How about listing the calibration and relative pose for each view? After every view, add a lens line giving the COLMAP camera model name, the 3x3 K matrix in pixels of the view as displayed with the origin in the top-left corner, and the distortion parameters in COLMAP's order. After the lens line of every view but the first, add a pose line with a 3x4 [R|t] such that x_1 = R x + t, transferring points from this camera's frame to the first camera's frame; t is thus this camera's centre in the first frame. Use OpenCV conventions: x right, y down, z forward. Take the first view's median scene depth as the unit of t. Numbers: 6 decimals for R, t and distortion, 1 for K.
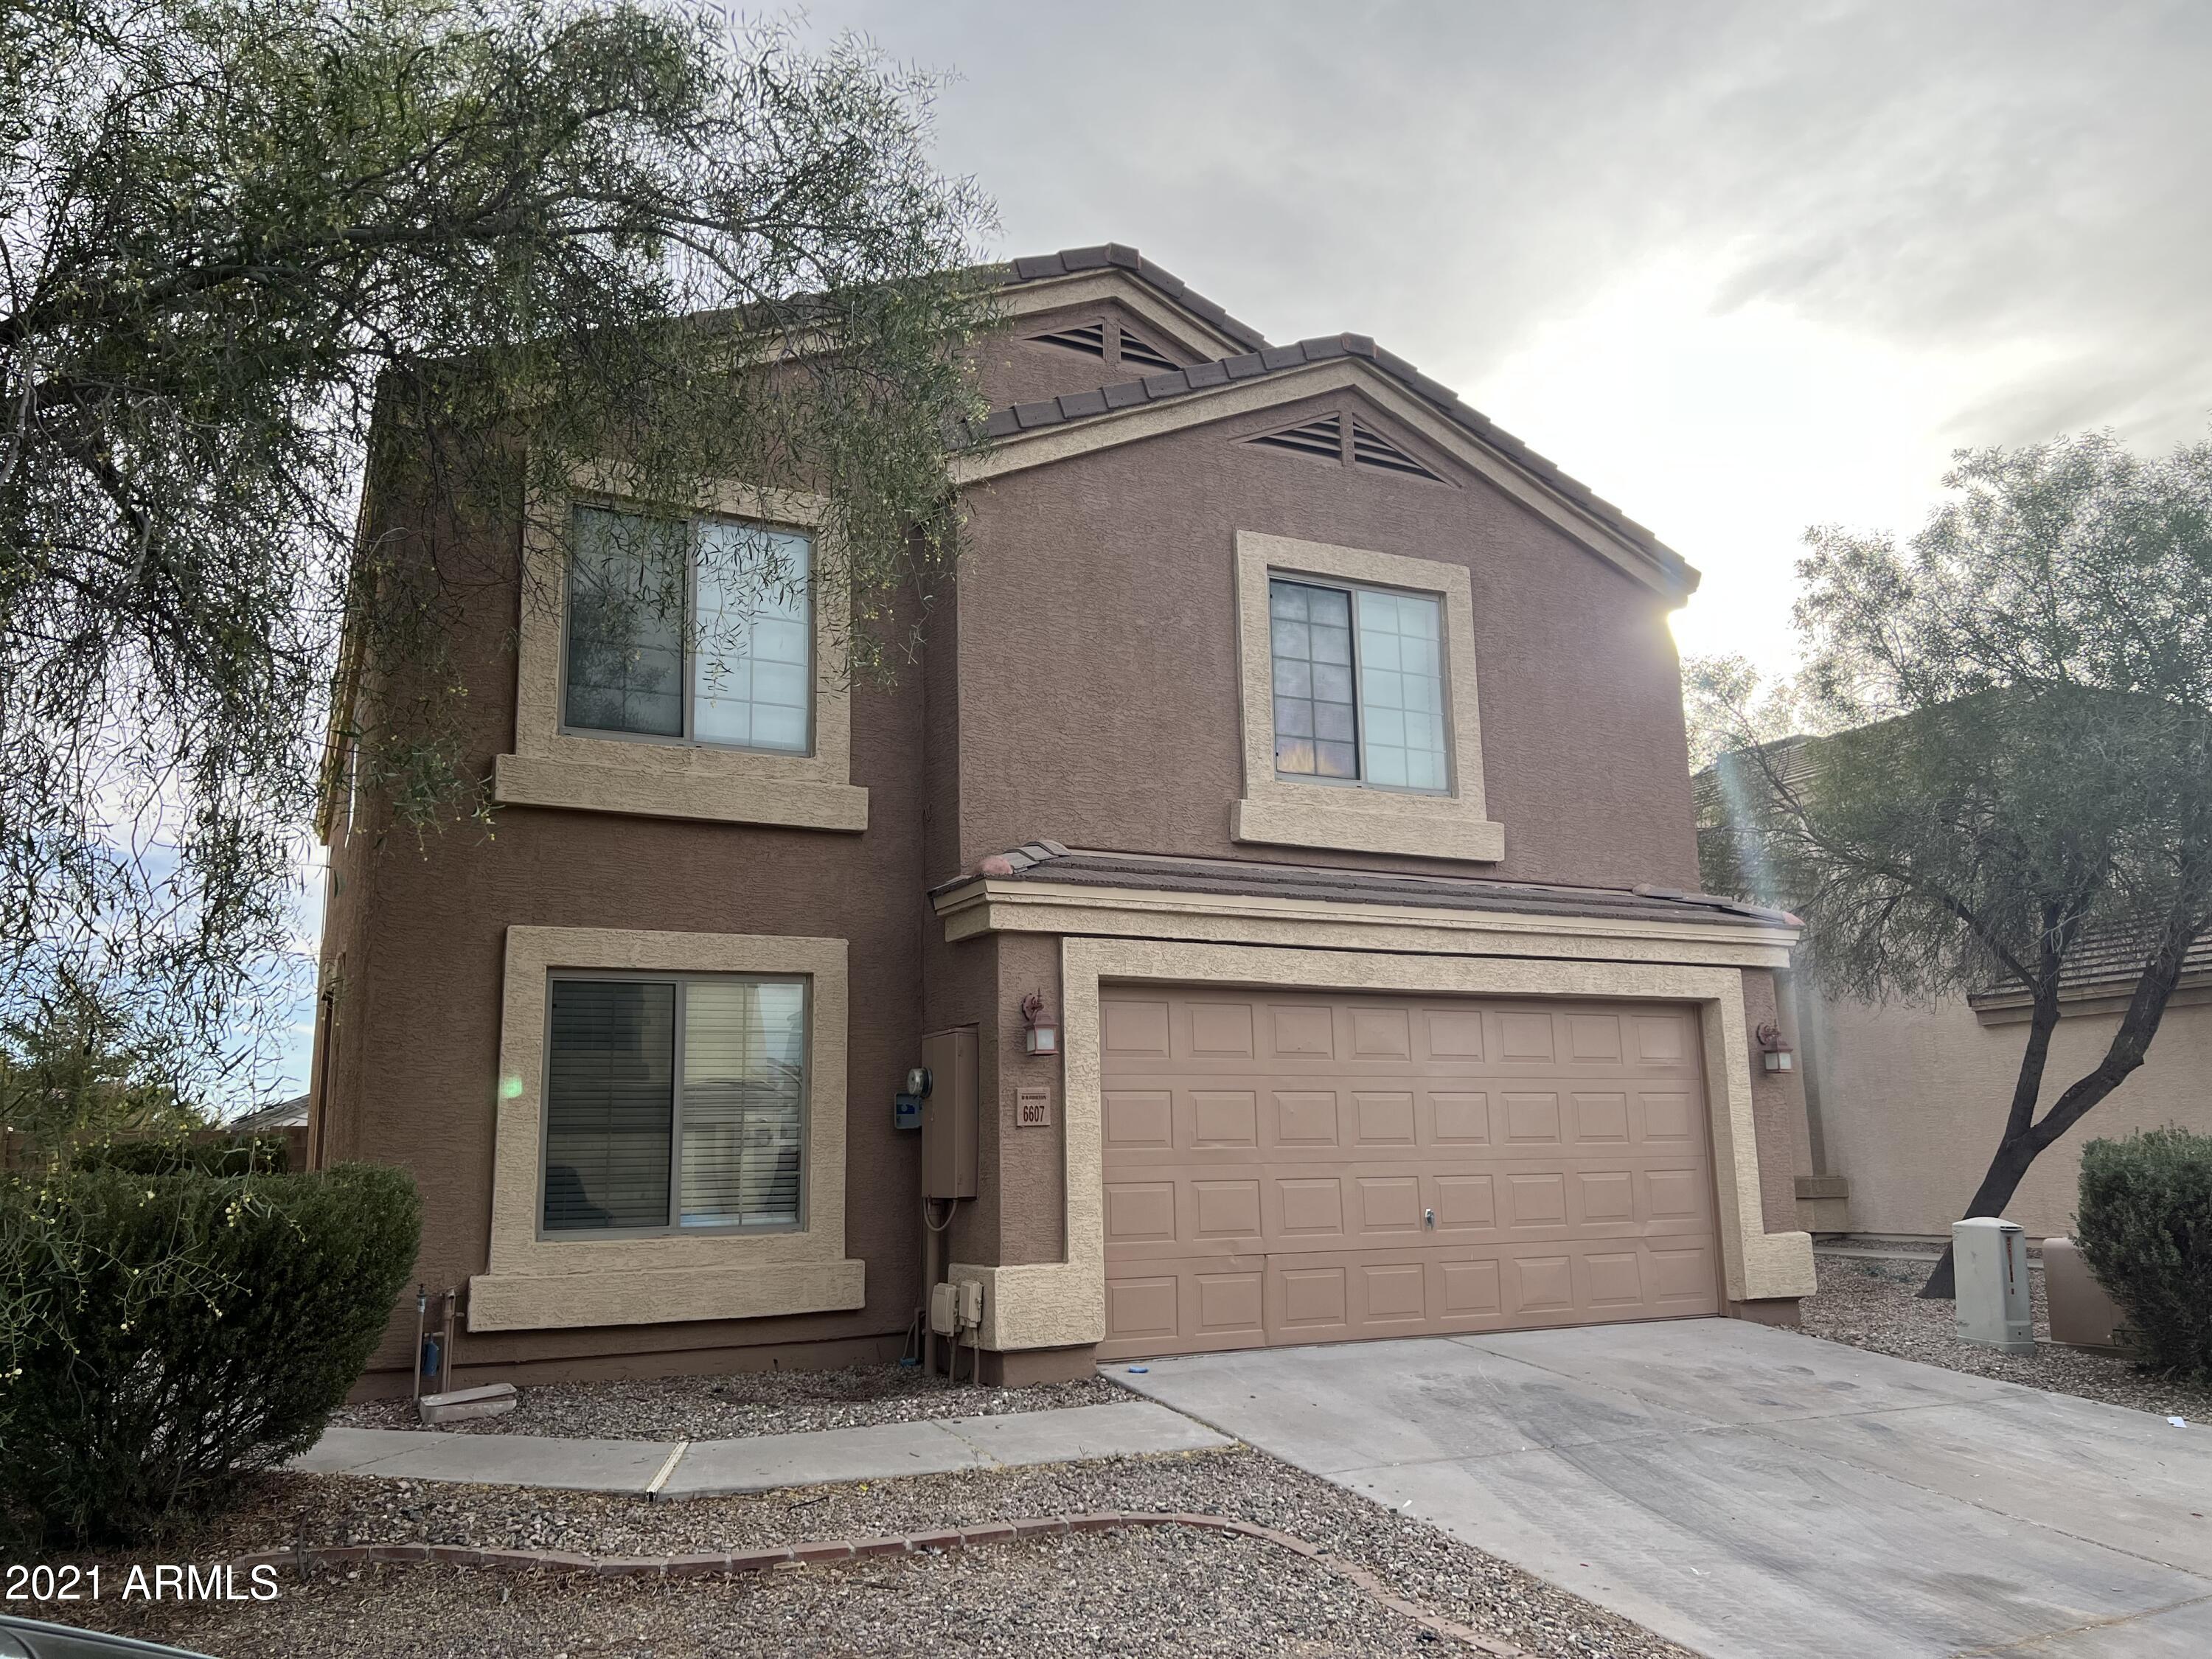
lens RADIAL K [[1607.9, 0, 1106.0], [0, 1607.9, 829.5], [0, 0, 1]] dist [0.072021, -0.094813]
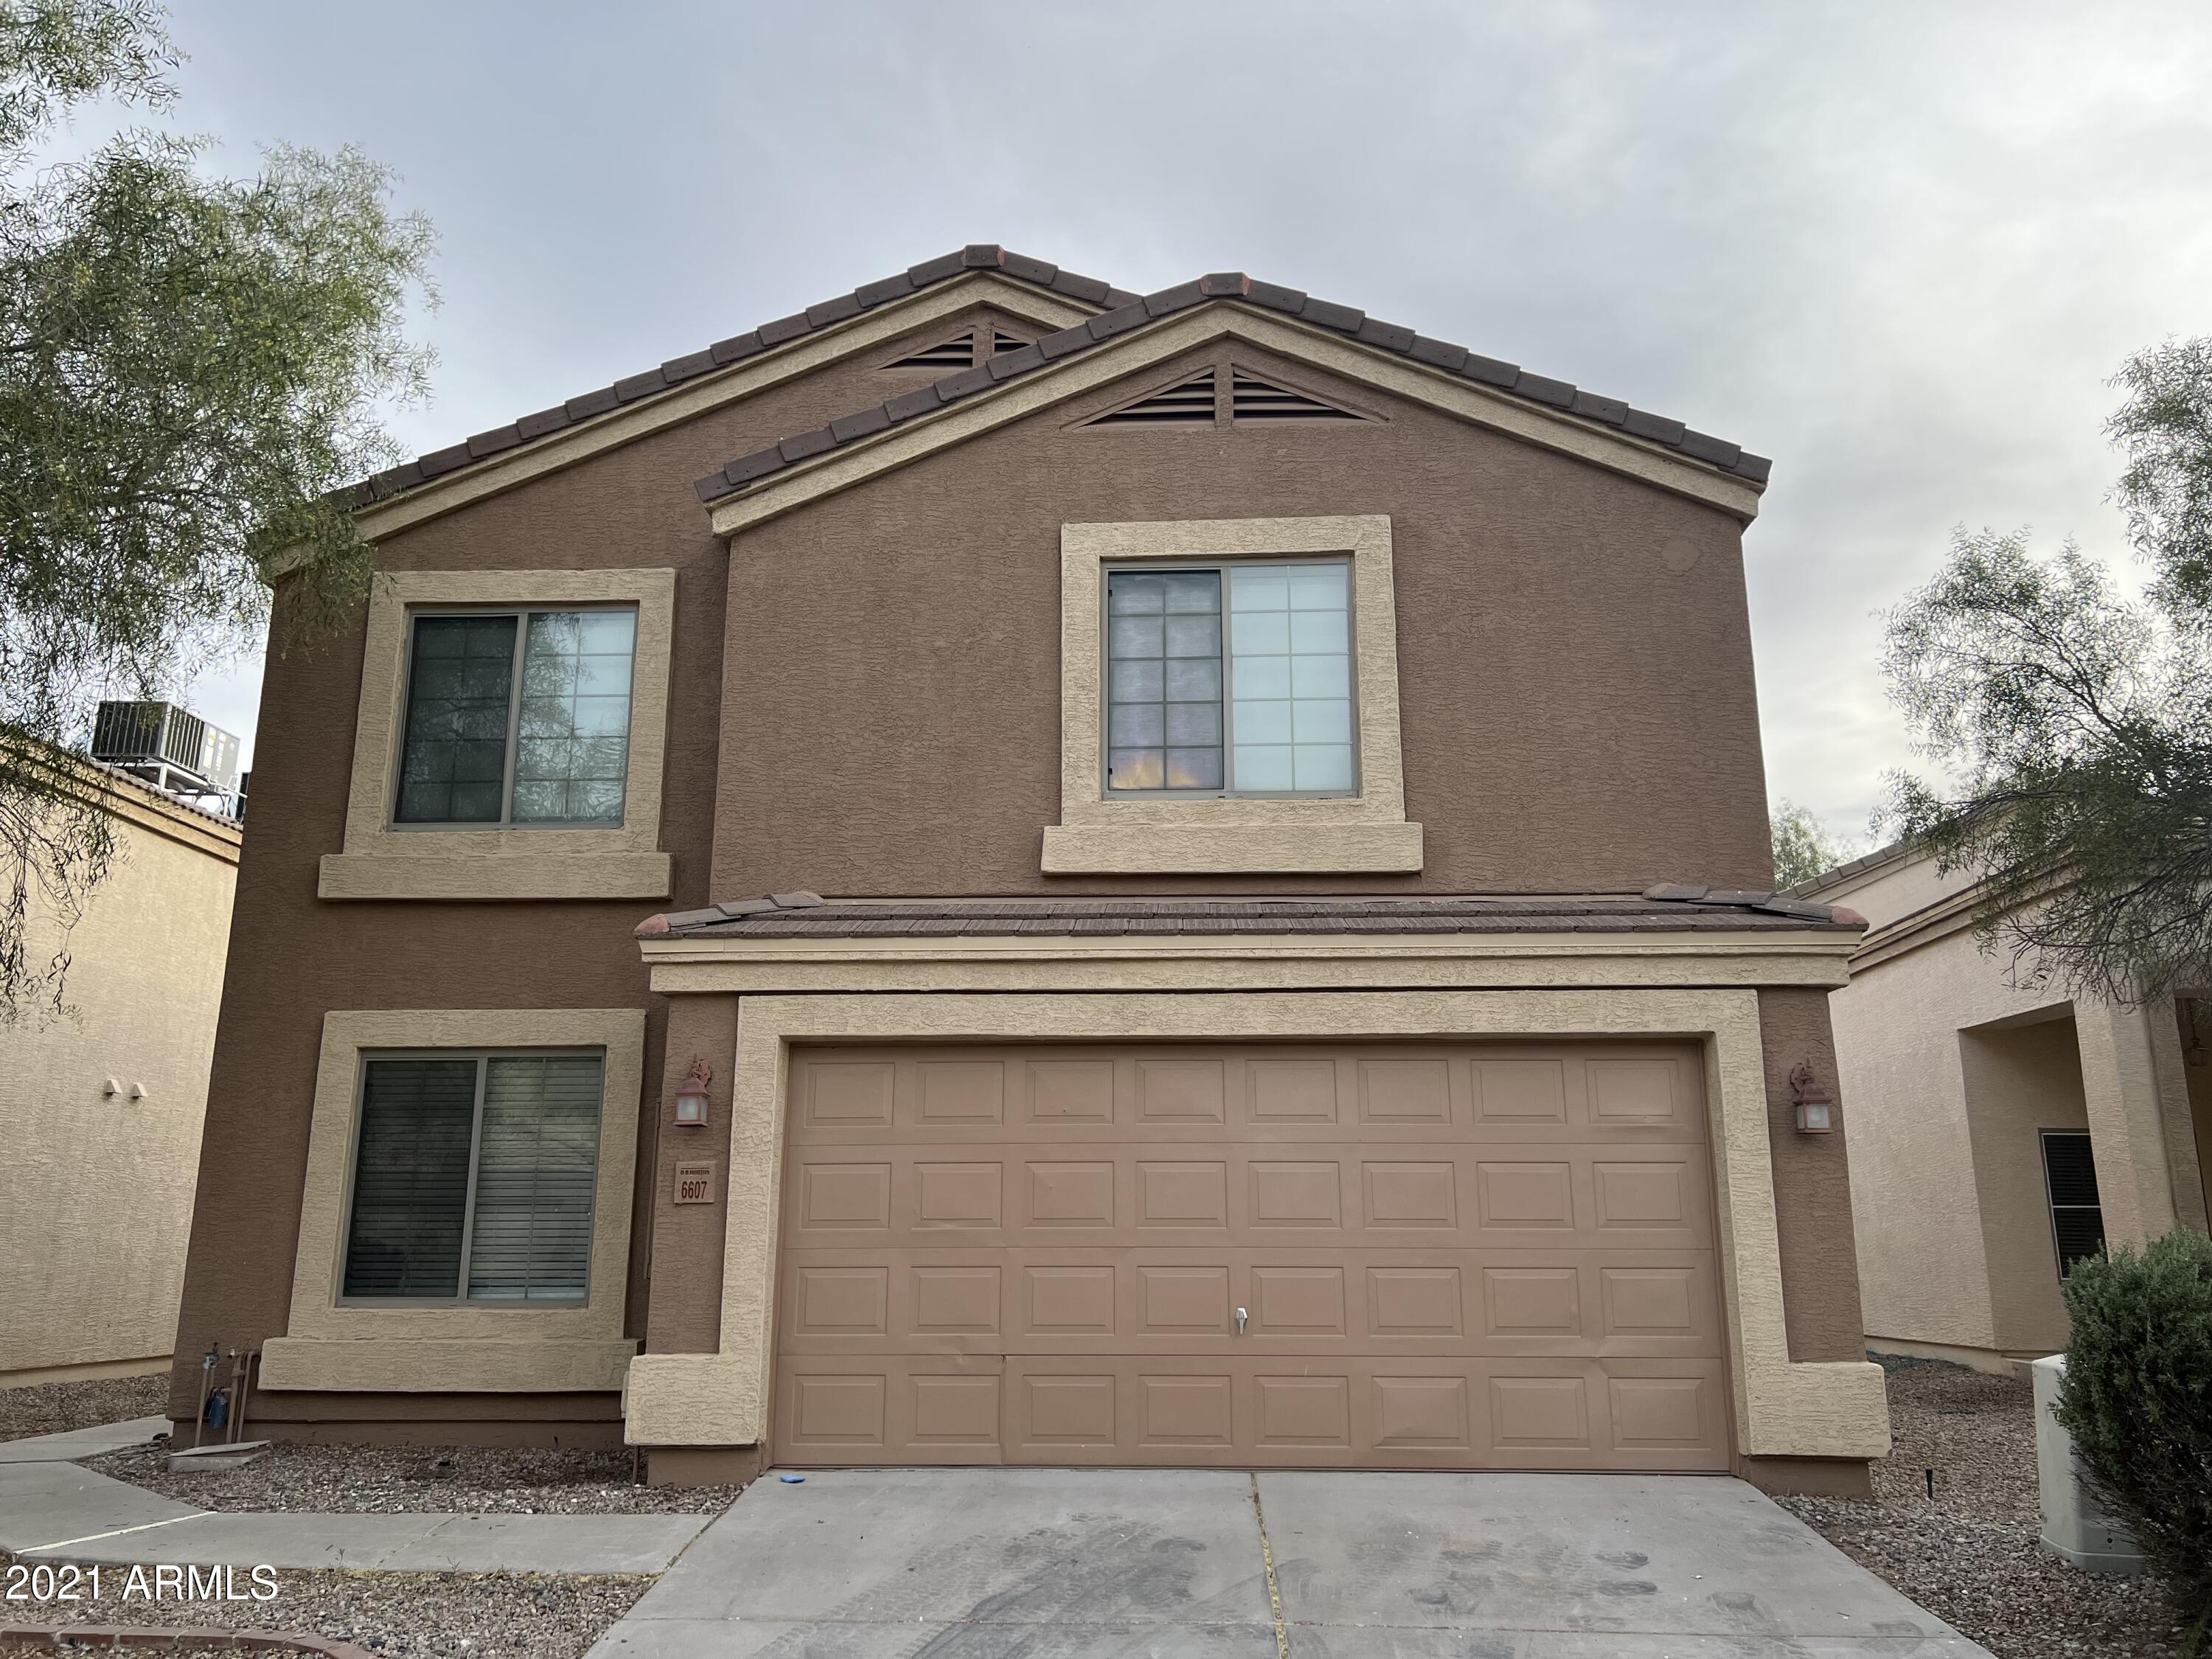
lens RADIAL K [[1607.9, 0, 1106.0], [0, 1607.9, 829.5], [0, 0, 1]] dist [0.072021, -0.094813]
pose [[0.881109, -0.098081, -0.462630, 0.512897], [0.078844, 0.995032, -0.060792, 0.038428], [0.466294, 0.017089, 0.884465, 0.237043]]
